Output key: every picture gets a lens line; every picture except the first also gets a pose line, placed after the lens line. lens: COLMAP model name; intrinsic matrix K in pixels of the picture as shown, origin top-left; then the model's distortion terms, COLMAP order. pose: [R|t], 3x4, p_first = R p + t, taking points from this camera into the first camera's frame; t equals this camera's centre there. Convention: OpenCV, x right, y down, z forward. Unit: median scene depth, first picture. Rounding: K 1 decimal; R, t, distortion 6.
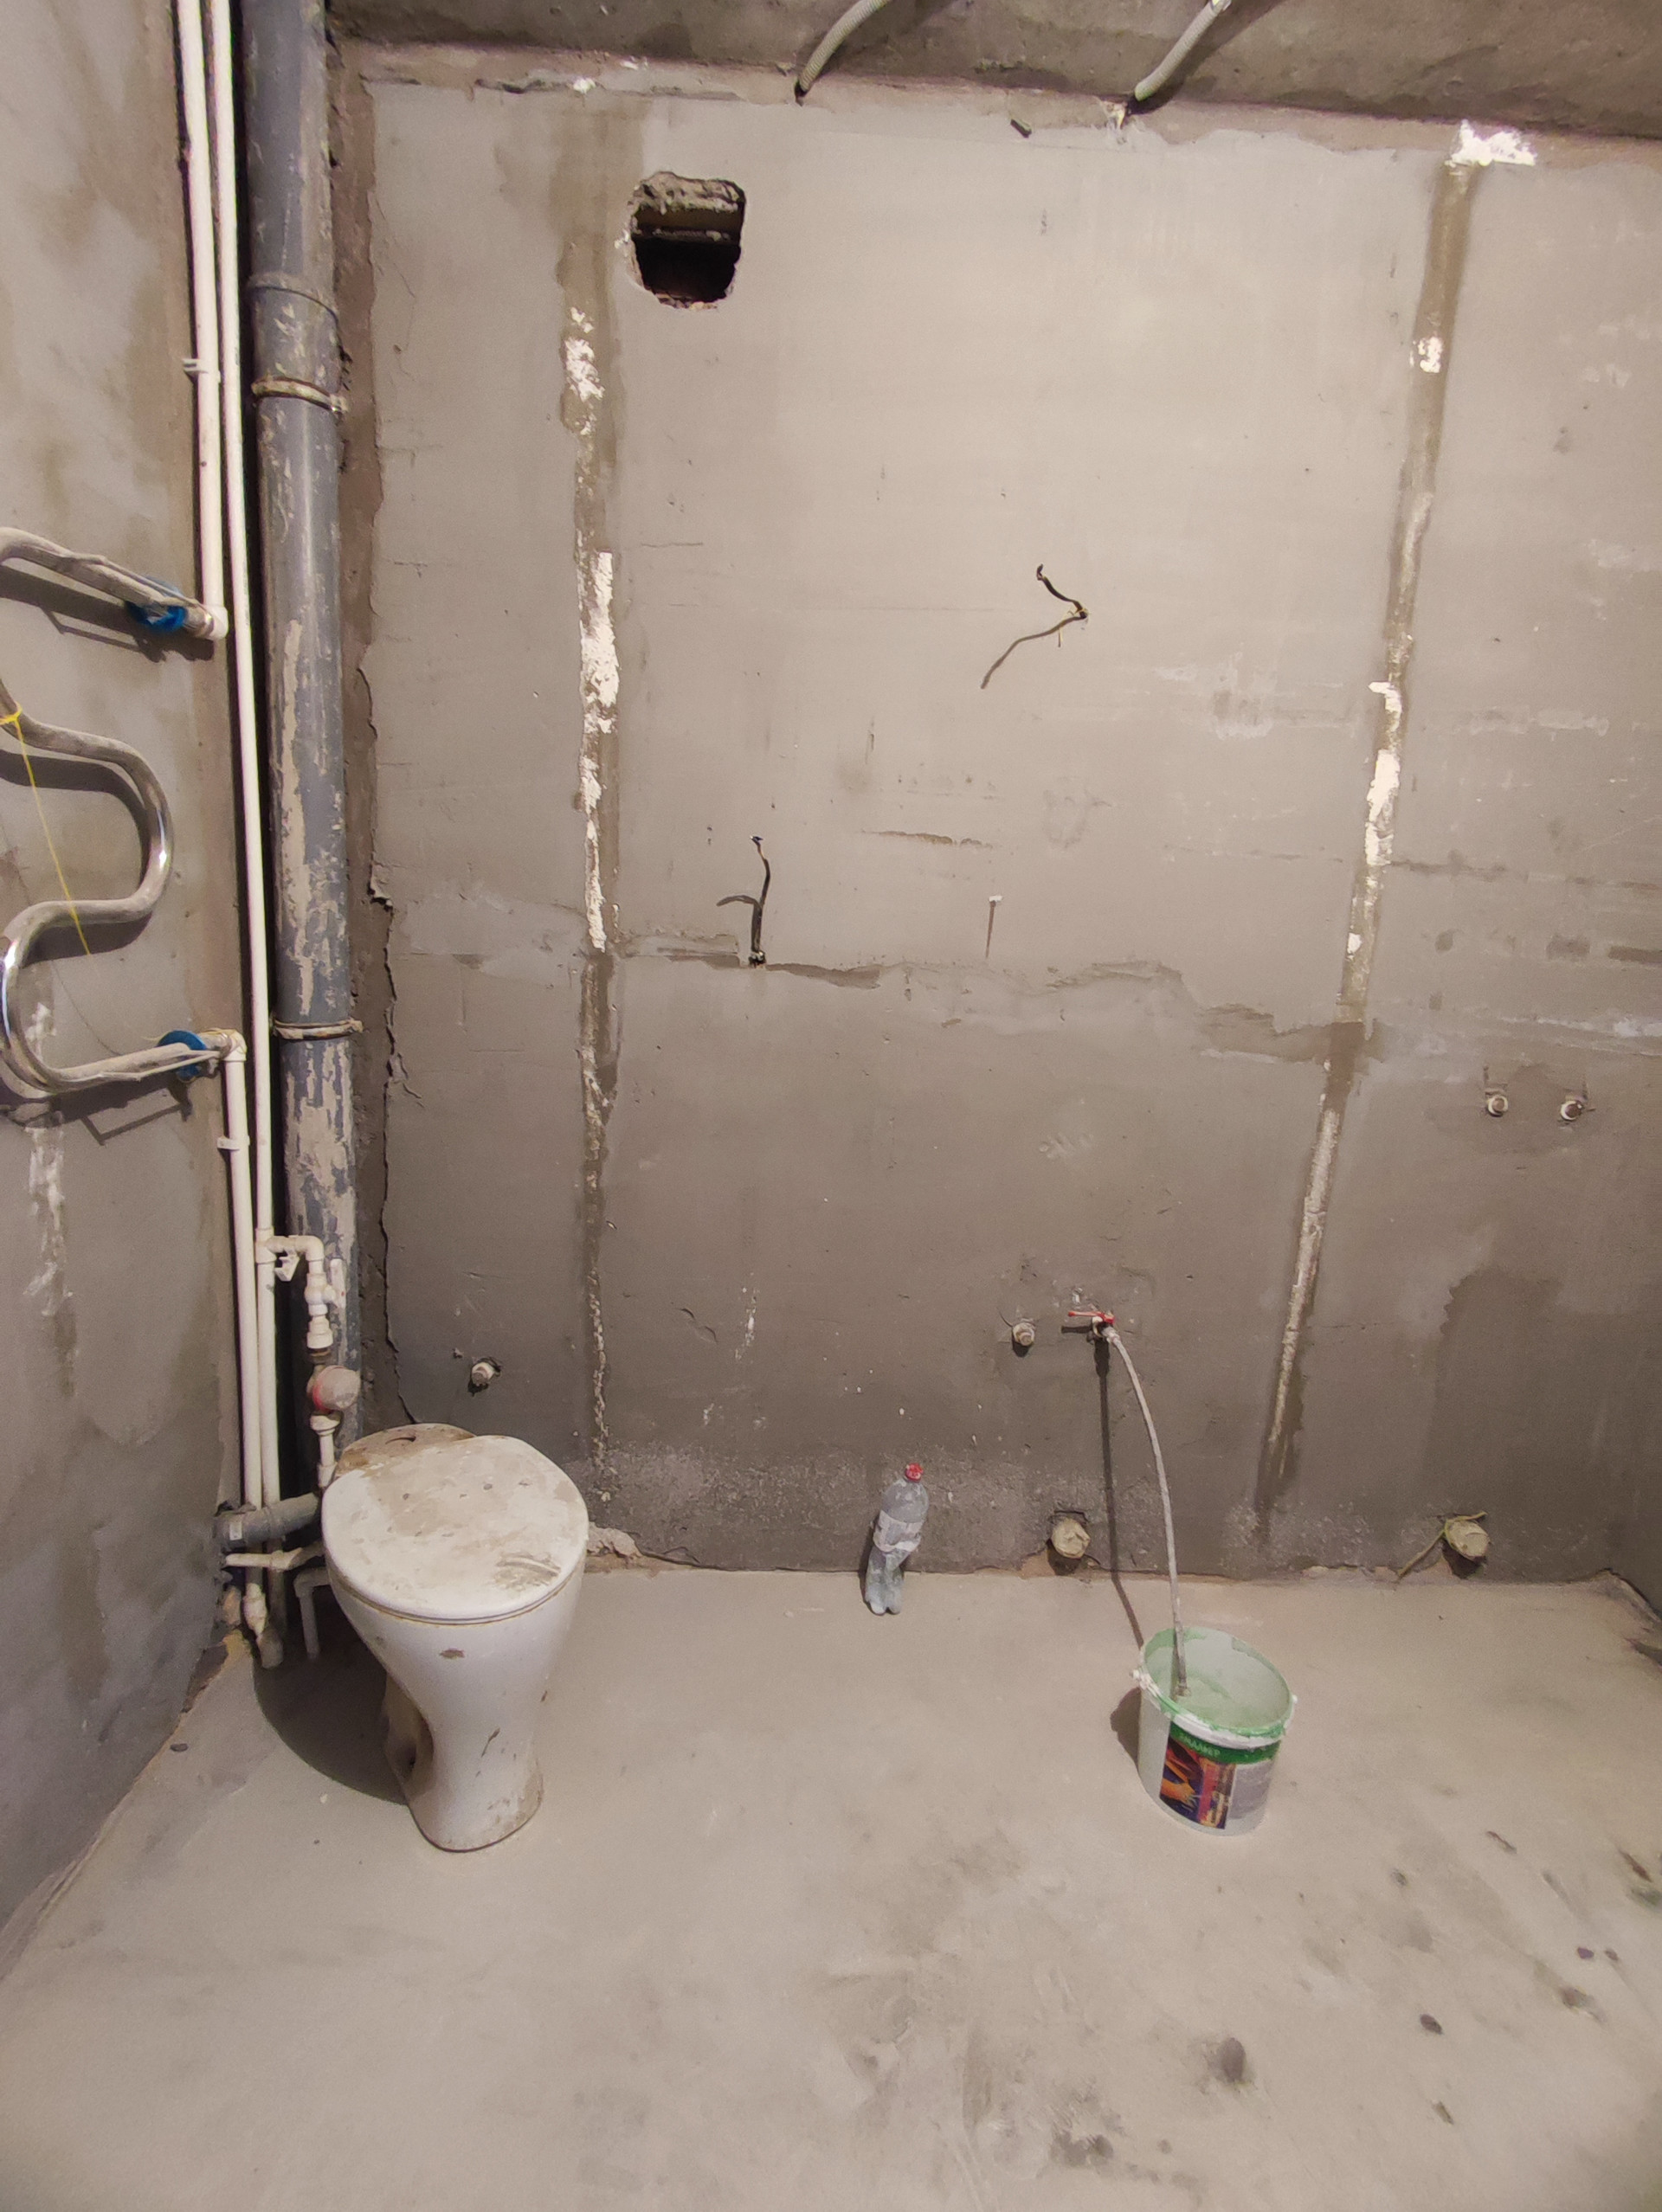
lens RADIAL K [[1004.9, 0, 824.7], [0, 1004.9, 1090.7], [0, 0, 1]] dist [-0.005329, -0.002379]
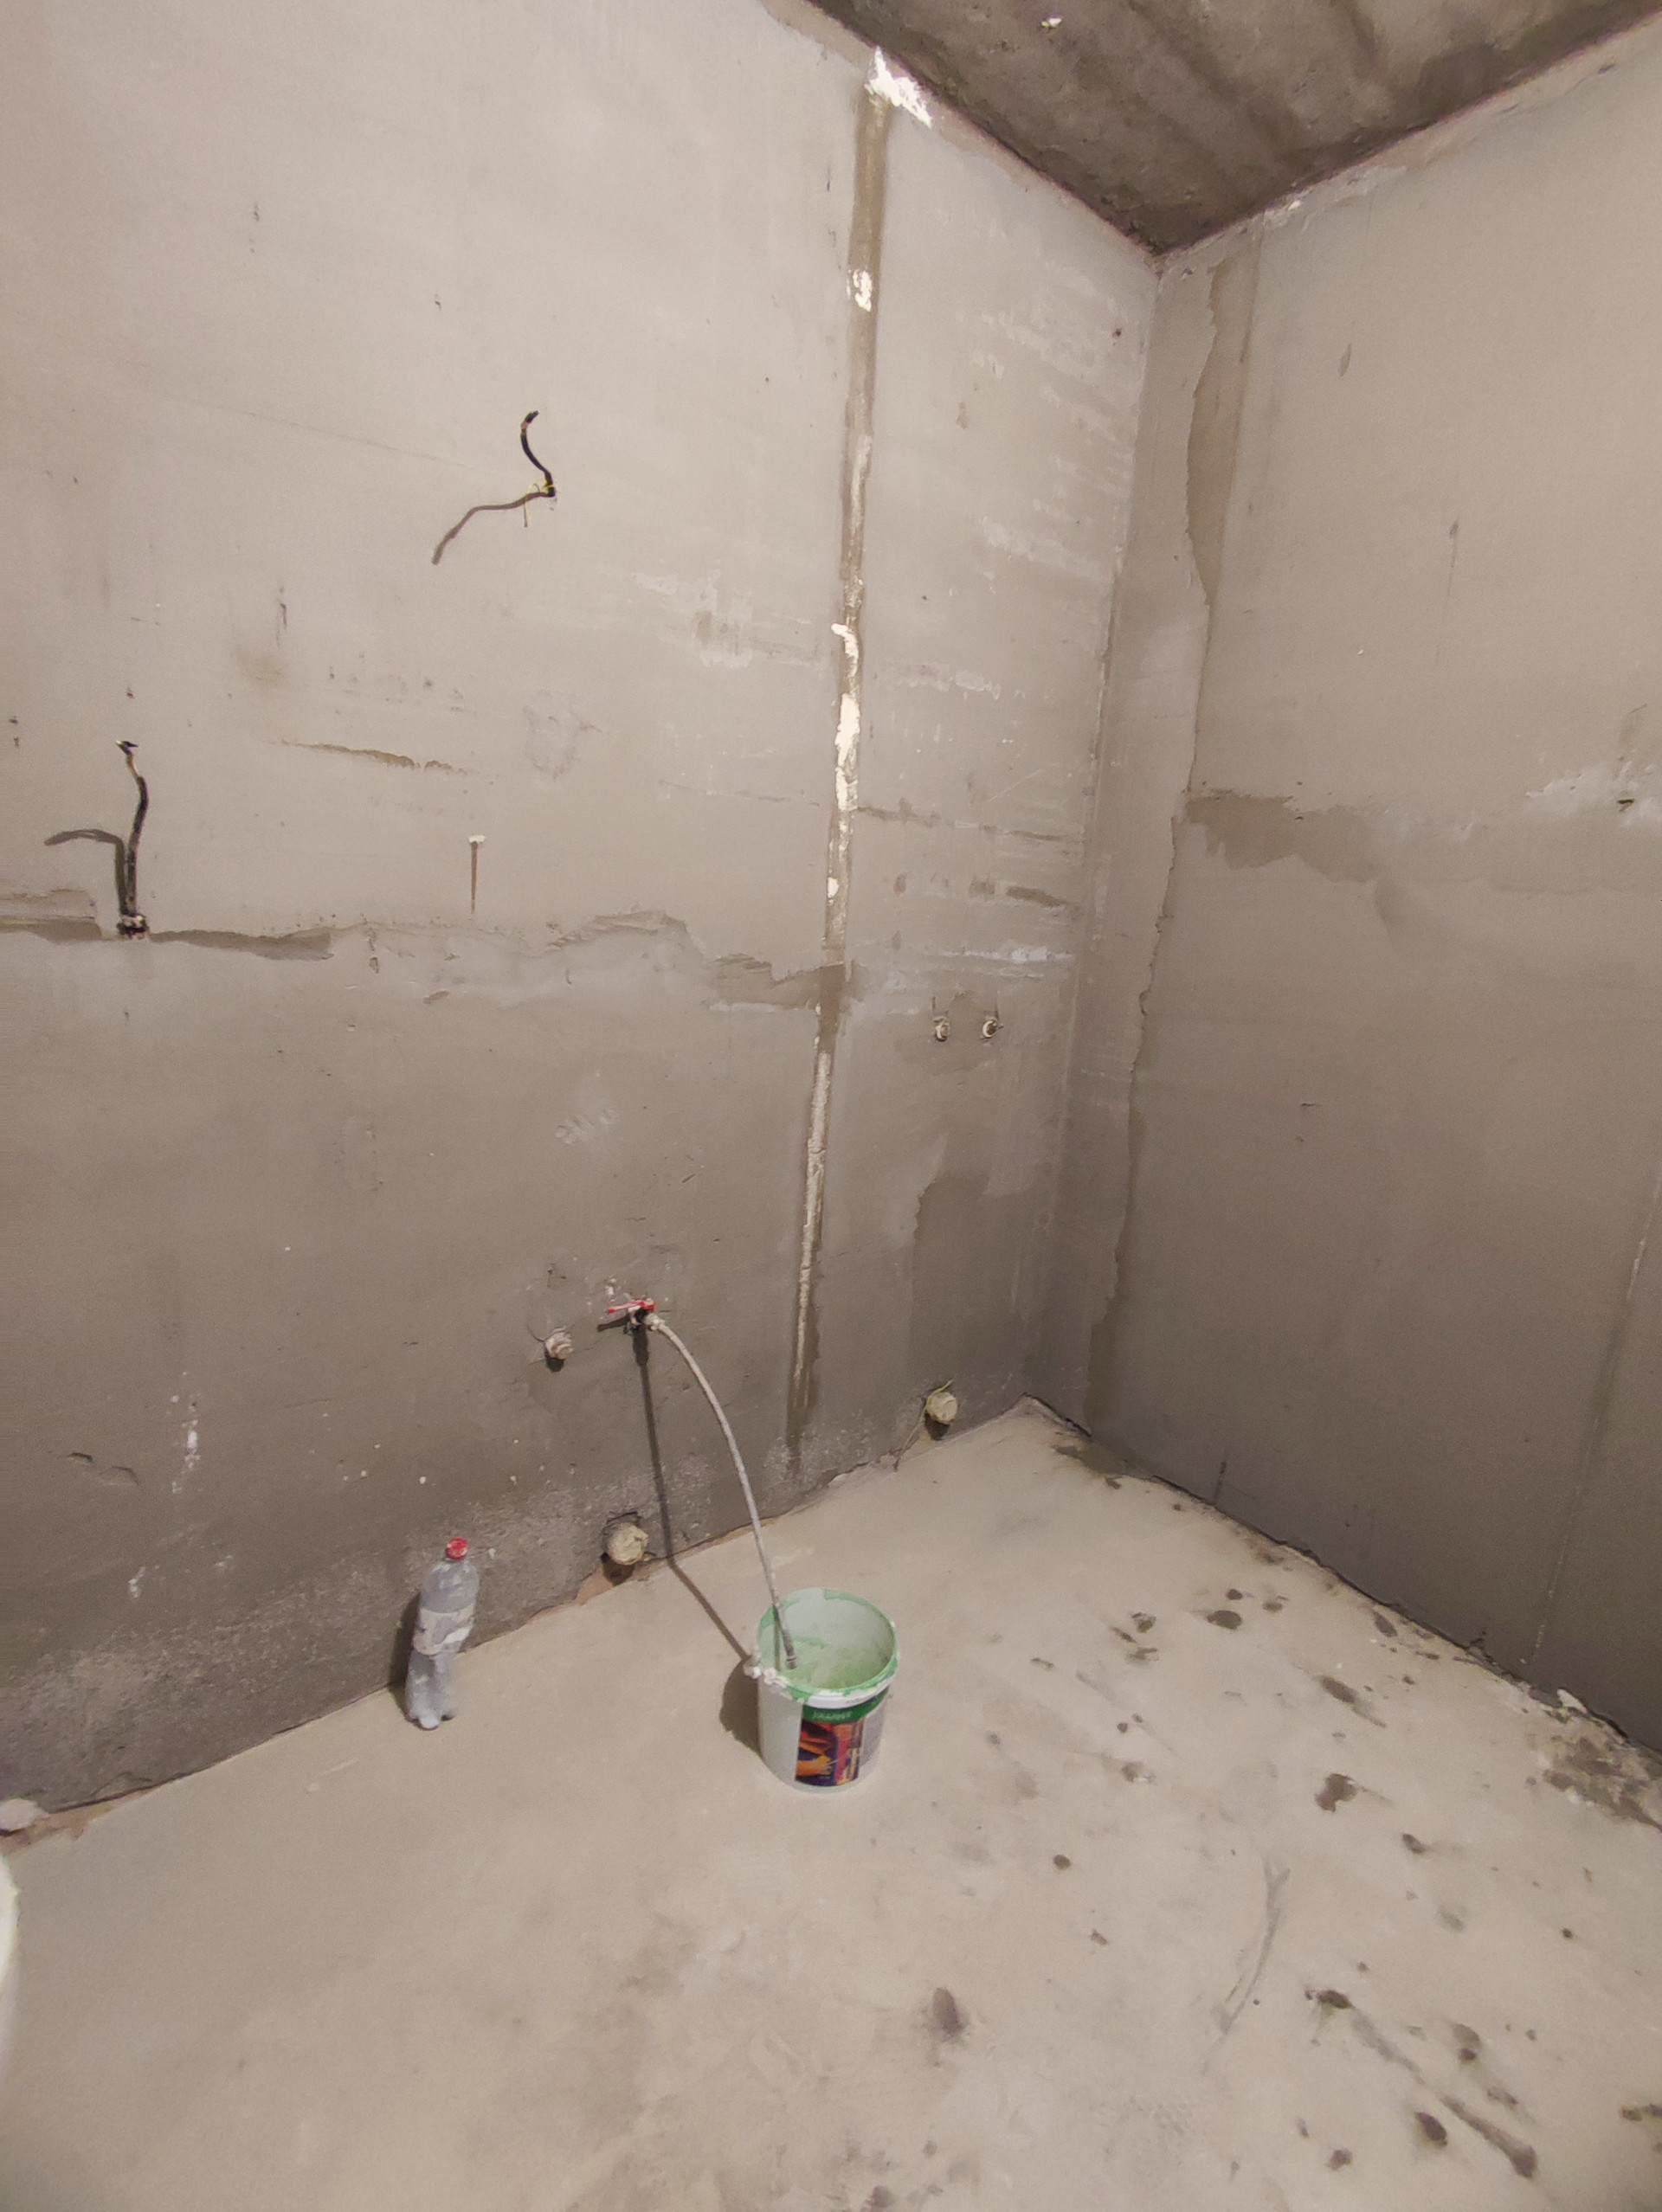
lens RADIAL K [[1004.9, 0, 824.7], [0, 1004.9, 1090.7], [0, 0, 1]] dist [-0.005329, -0.002379]
pose [[0.798627, -0.134164, 0.586681, -0.104631], [0.090732, 0.990534, 0.103009, -0.048615], [-0.594947, -0.029035, 0.803240, 0.180890]]
